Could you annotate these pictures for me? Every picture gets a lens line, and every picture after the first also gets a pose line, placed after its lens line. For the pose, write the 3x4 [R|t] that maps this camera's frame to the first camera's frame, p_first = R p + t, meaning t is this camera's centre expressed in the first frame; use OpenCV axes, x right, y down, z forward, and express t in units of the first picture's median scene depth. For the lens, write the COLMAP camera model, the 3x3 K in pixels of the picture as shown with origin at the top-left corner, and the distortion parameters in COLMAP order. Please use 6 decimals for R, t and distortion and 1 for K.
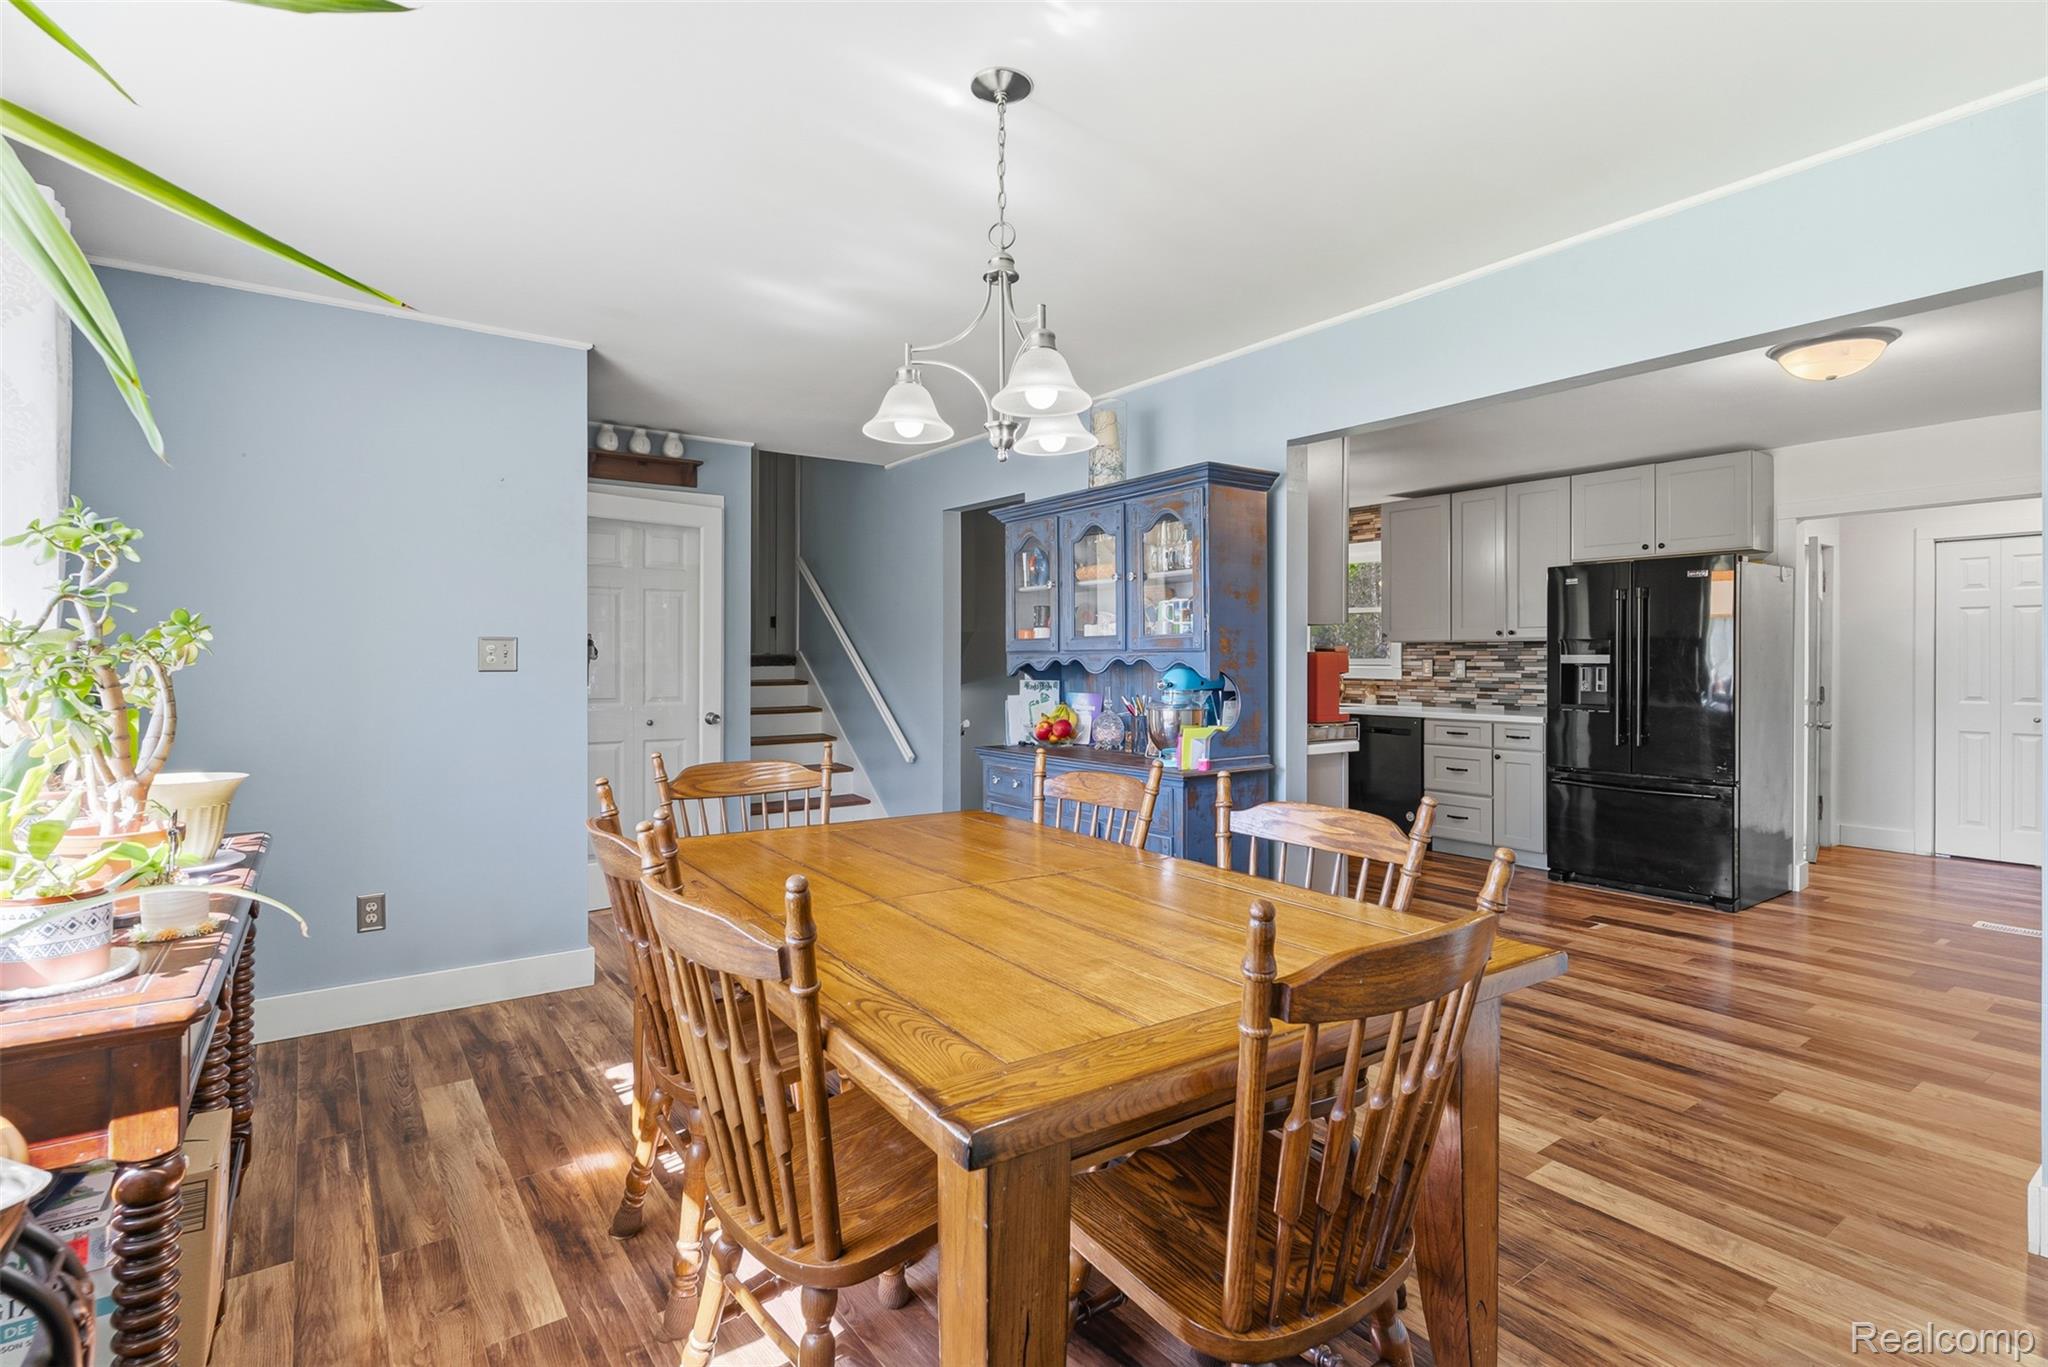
lens RADIAL K [[987.0, 0, 1027.5], [0, 987.0, 667.7], [0, 0, 1]] dist [-0.001666, -0.000290]
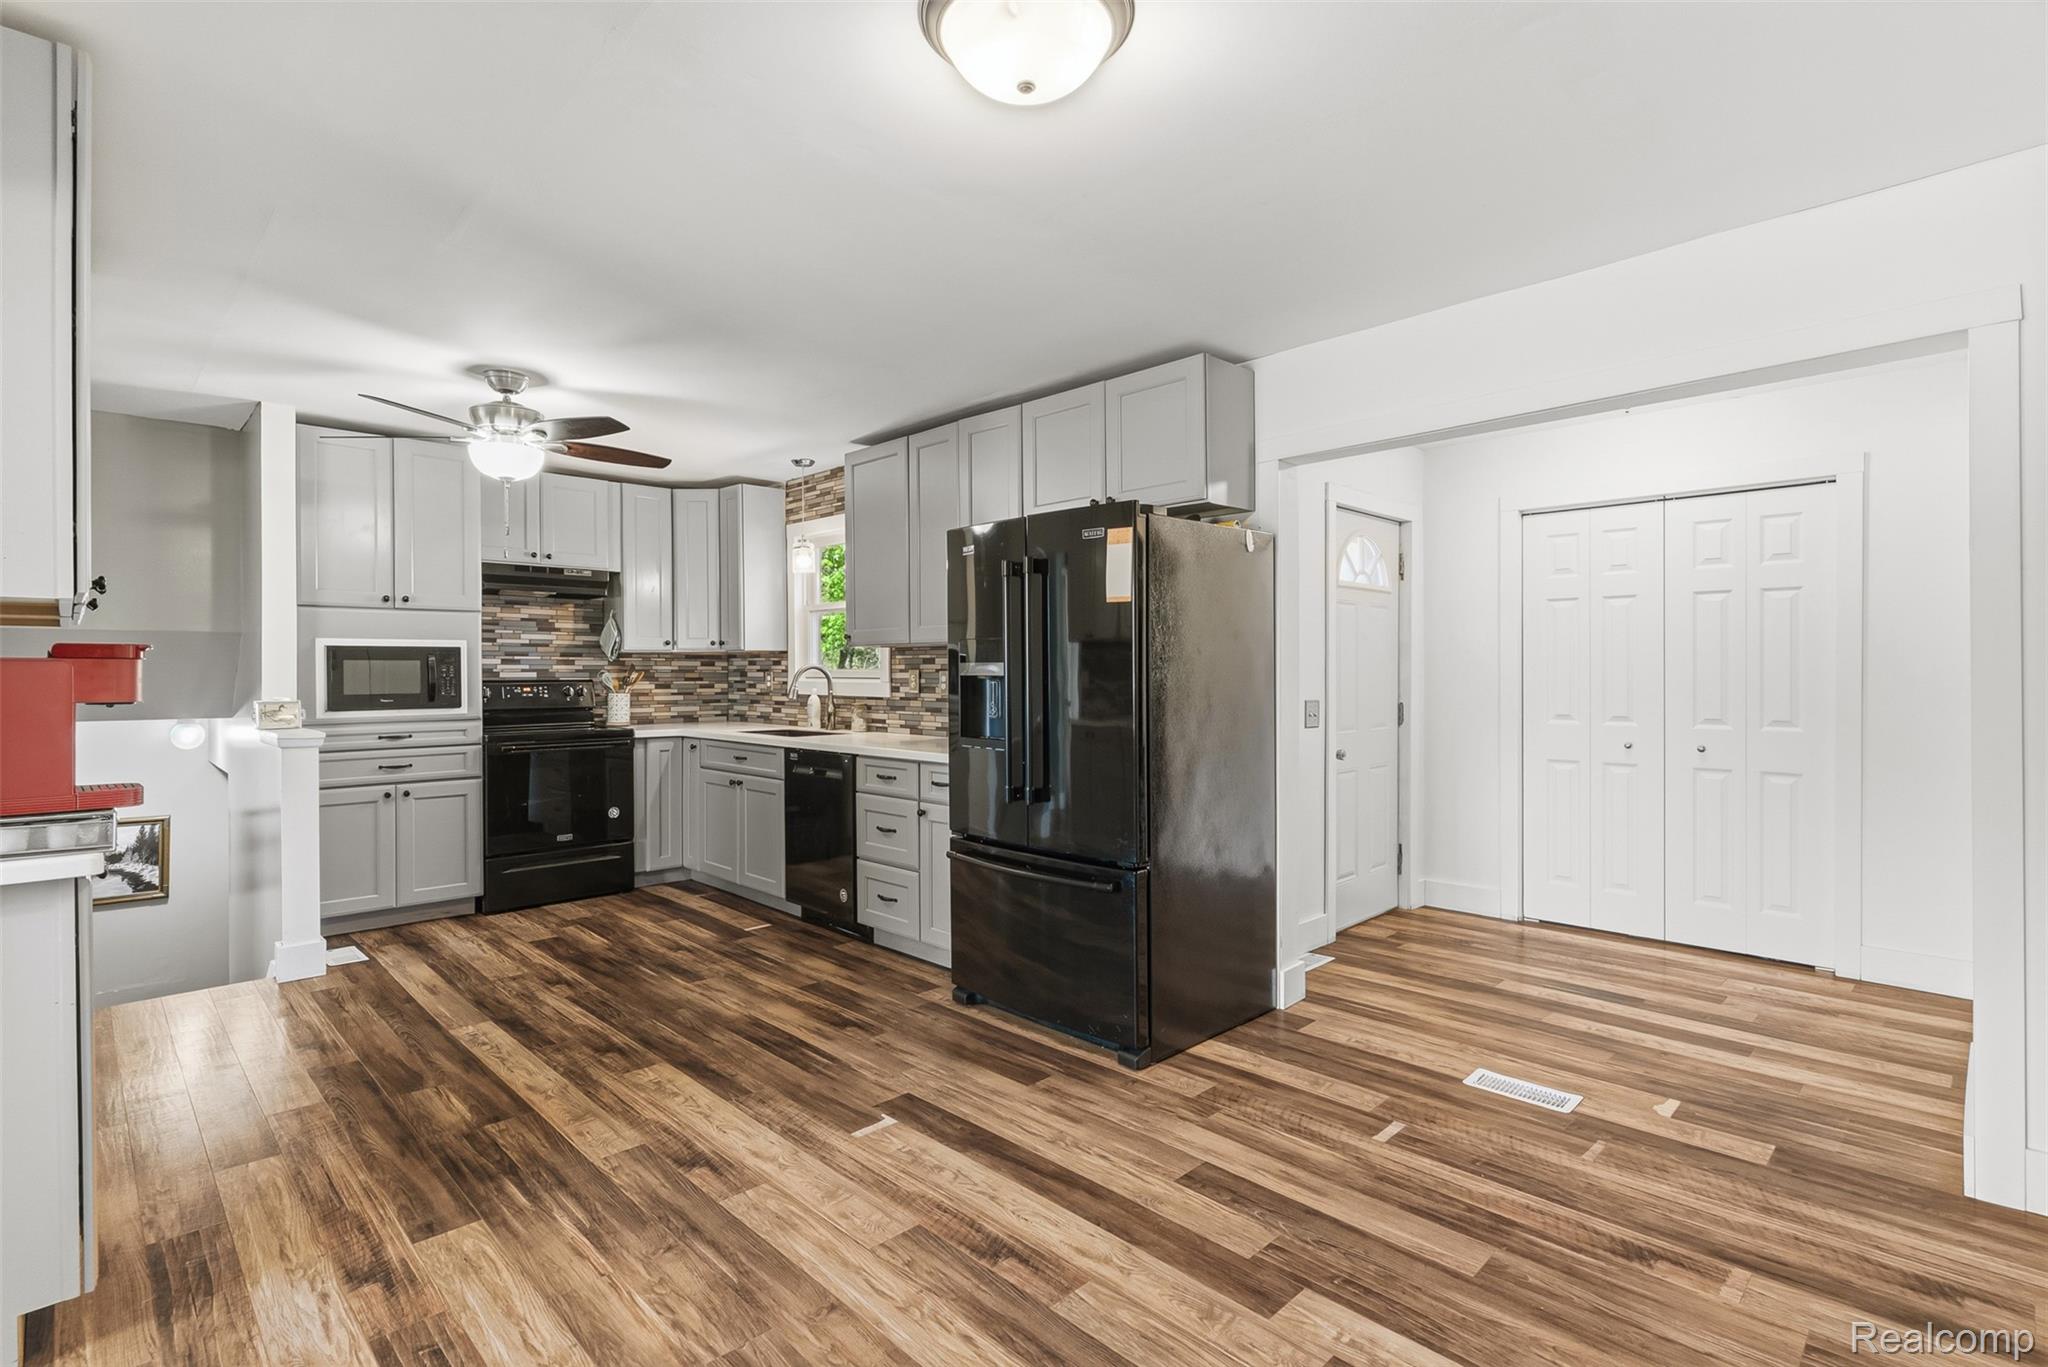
lens RADIAL K [[987.0, 0, 1022.5], [0, 987.0, 683.7], [0, 0, 1]] dist [-0.001666, -0.000290]
pose [[0.988204, -0.007112, 0.152977, 0.417520], [0.006206, 0.999960, 0.006401, -0.002607], [-0.153016, -0.005377, 0.988209, 0.297955]]
